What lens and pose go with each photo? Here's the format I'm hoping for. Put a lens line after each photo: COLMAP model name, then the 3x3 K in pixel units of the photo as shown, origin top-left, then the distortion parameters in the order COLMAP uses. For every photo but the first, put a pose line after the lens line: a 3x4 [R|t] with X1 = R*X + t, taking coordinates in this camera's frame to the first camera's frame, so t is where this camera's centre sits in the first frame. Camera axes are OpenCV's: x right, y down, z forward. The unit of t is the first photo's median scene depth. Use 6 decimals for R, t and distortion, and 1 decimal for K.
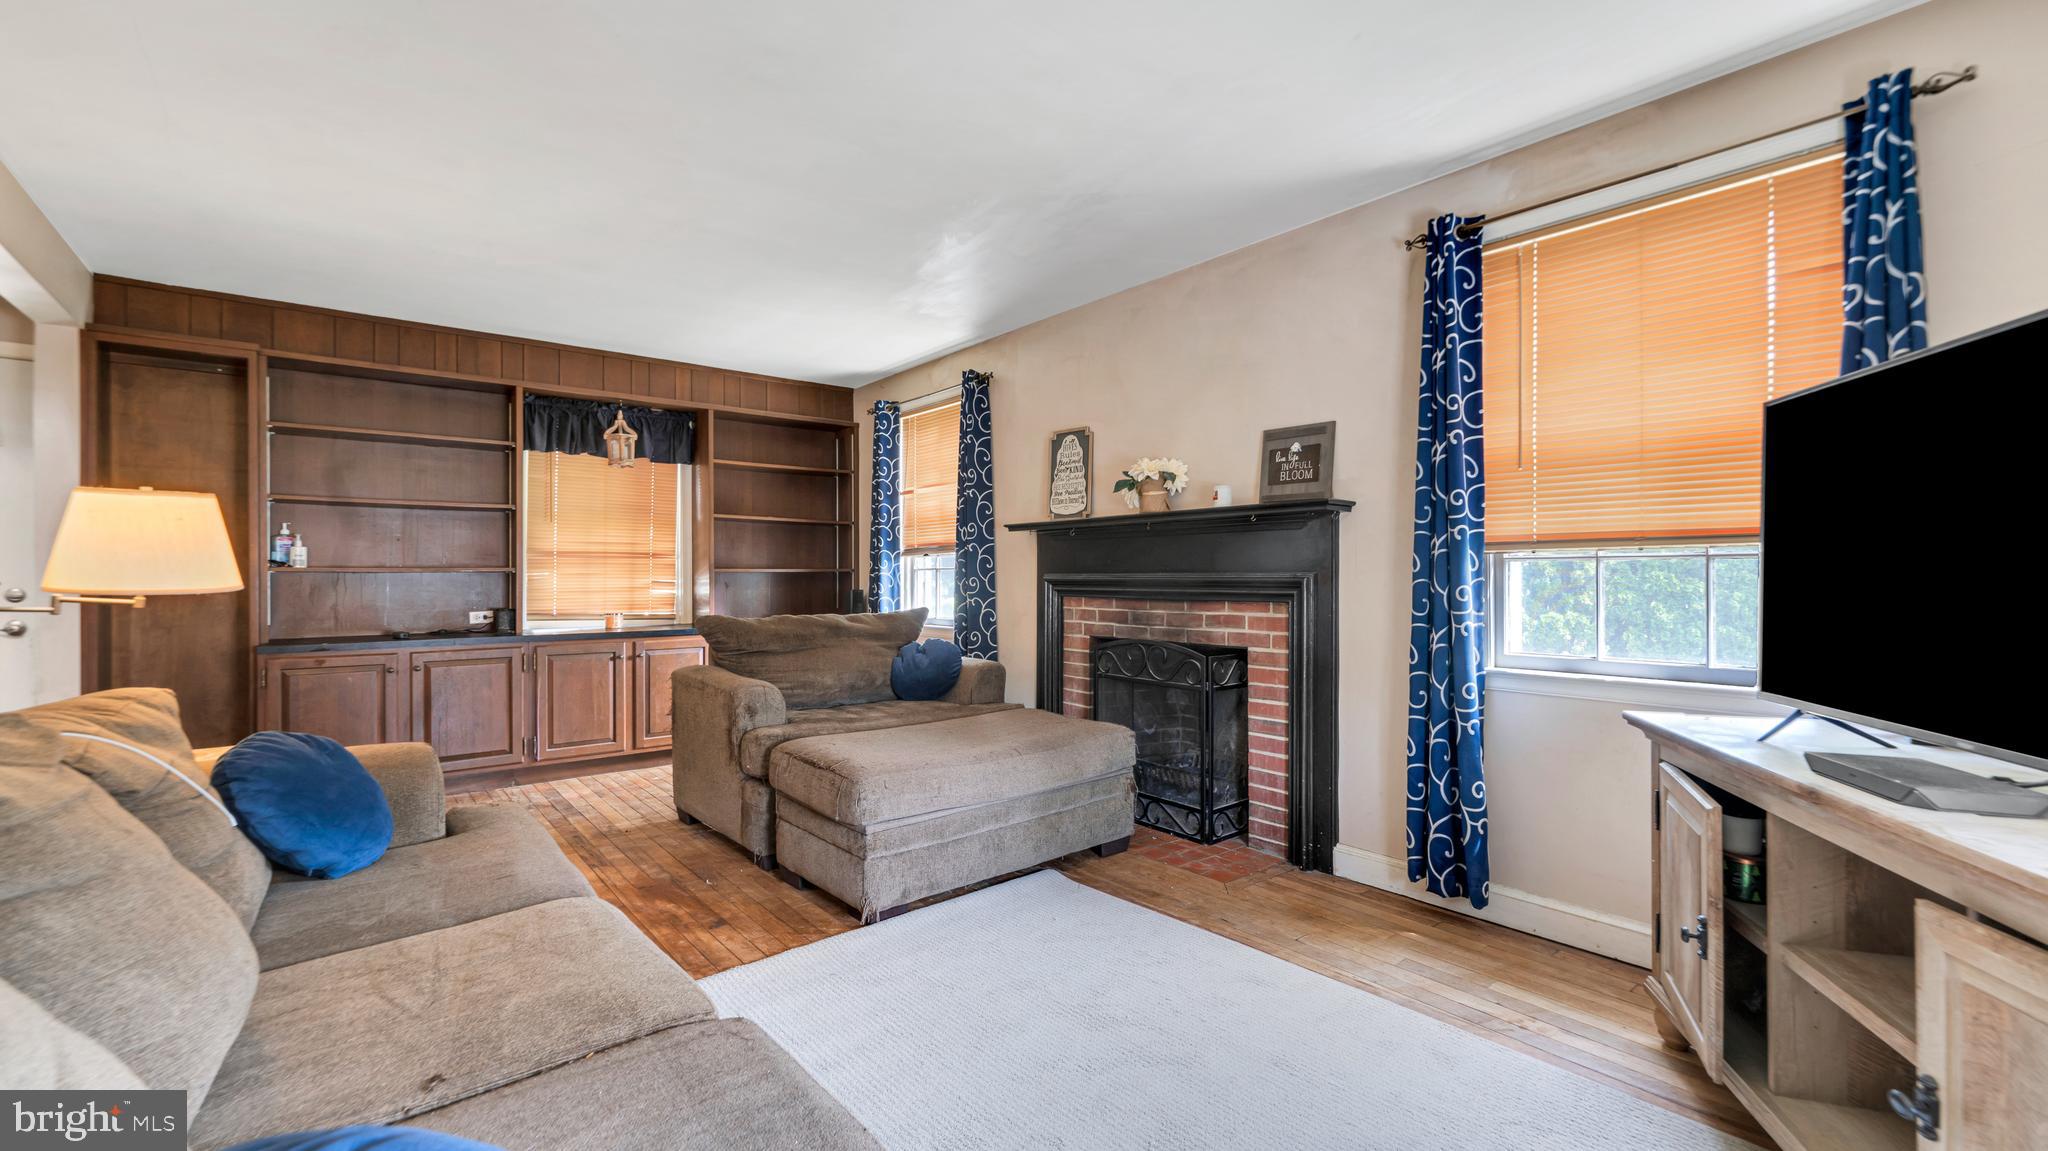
lens RADIAL K [[817.7, 0, 1014.5], [0, 817.7, 575.4], [0, 0, 1]] dist [0.000264, -0.000150]
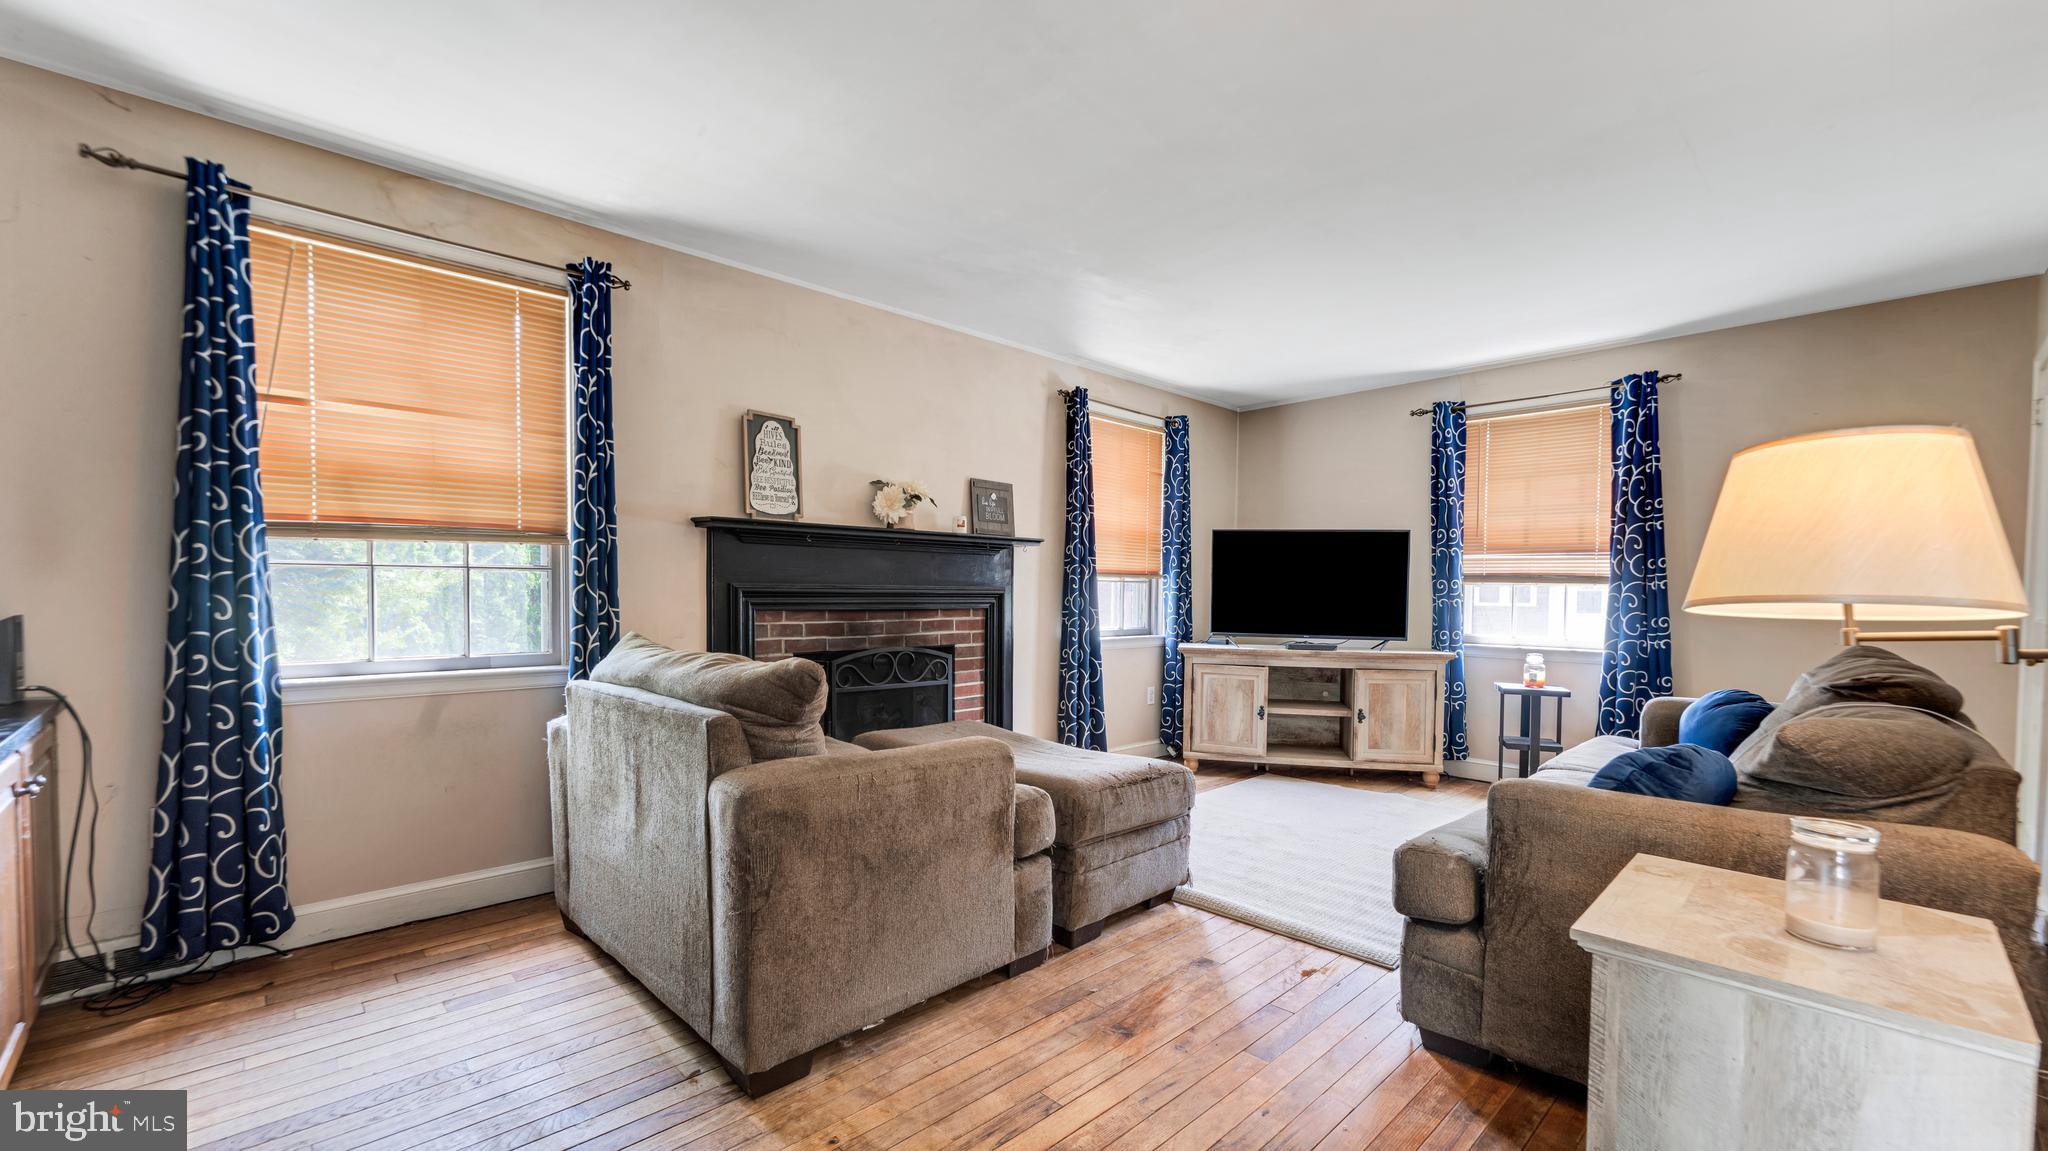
lens RADIAL K [[817.7, 0, 1013.1], [0, 817.7, 588.3], [0, 0, 1]] dist [0.000264, -0.000150]
pose [[-0.047122, -0.002043, 0.998887, -0.992751], [-0.016834, 0.999858, 0.001250, -0.002645], [-0.998747, -0.016756, -0.047149, 0.975859]]
